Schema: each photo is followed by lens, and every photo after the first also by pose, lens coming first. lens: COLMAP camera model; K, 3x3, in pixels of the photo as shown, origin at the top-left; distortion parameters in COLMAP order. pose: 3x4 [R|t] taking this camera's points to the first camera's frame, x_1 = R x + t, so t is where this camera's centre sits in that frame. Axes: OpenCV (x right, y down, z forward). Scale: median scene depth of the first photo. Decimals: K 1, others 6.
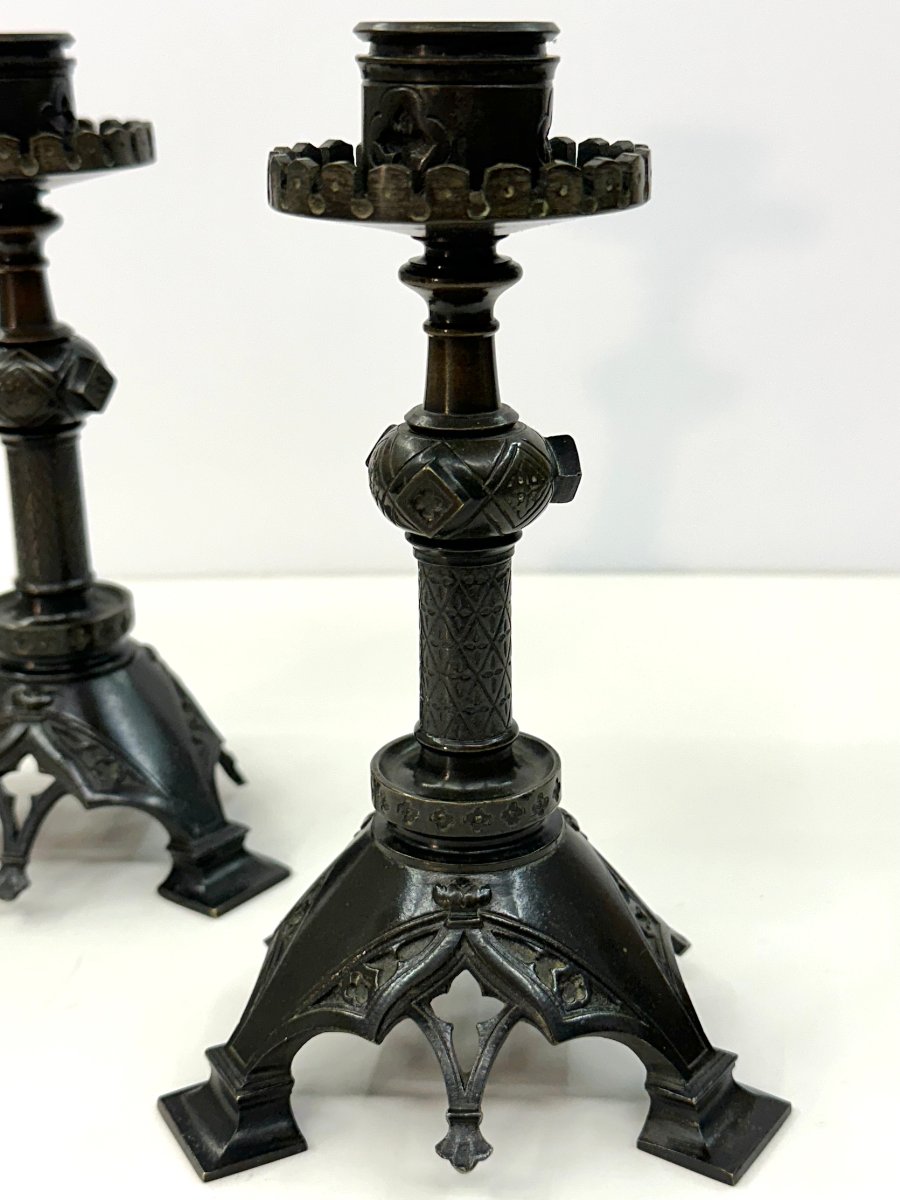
lens RADIAL K [[1628.7, 0, 450.0], [0, 1628.7, 600.0], [0, 0, 1]] dist [0.047623, -0.040445]
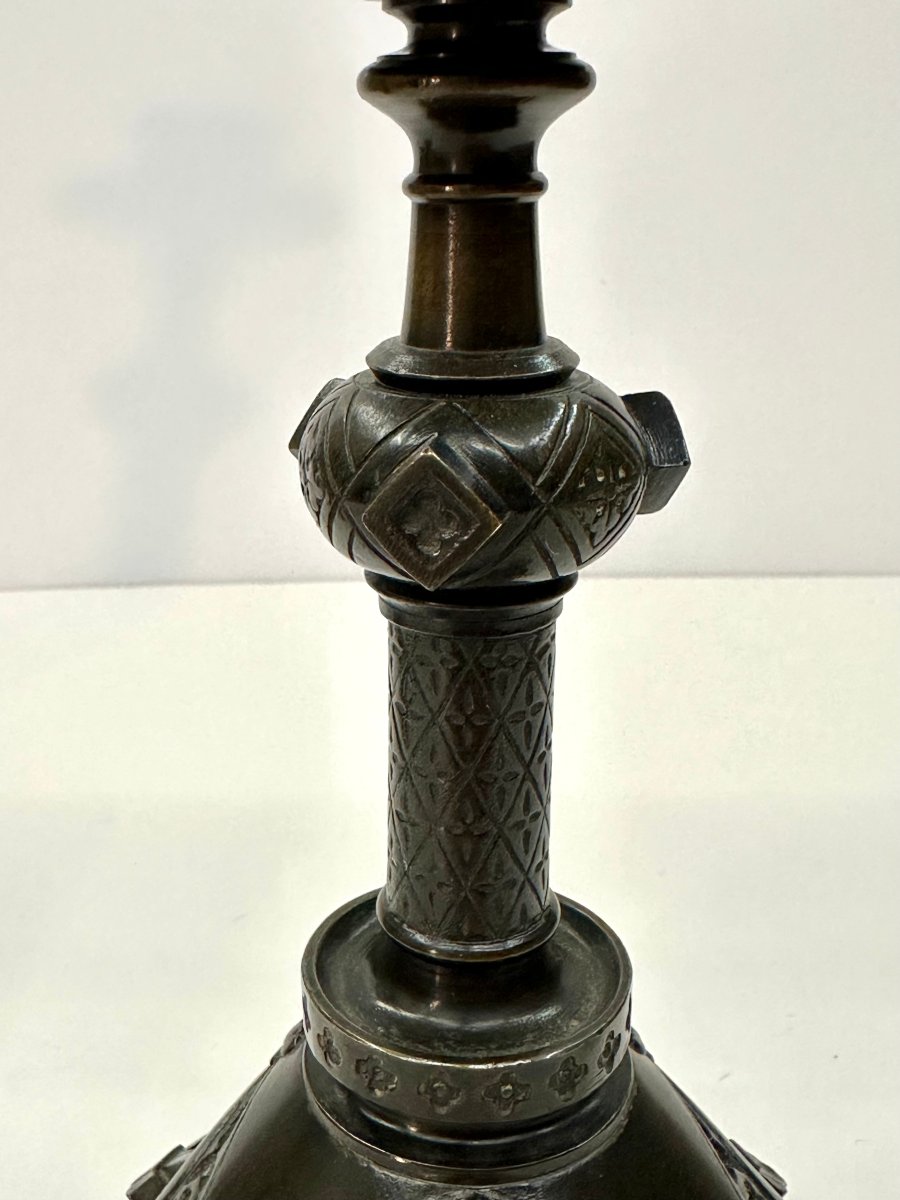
lens RADIAL K [[1802.3, 0, 450.0], [0, 1802.3, 600.0], [0, 0, 1]] dist [-0.014870, -0.013012]
pose [[0.997883, -0.015062, 0.063272, -0.037861], [0.015190, 0.999883, -0.001543, -0.030741], [-0.063241, 0.002501, 0.997995, 0.395149]]
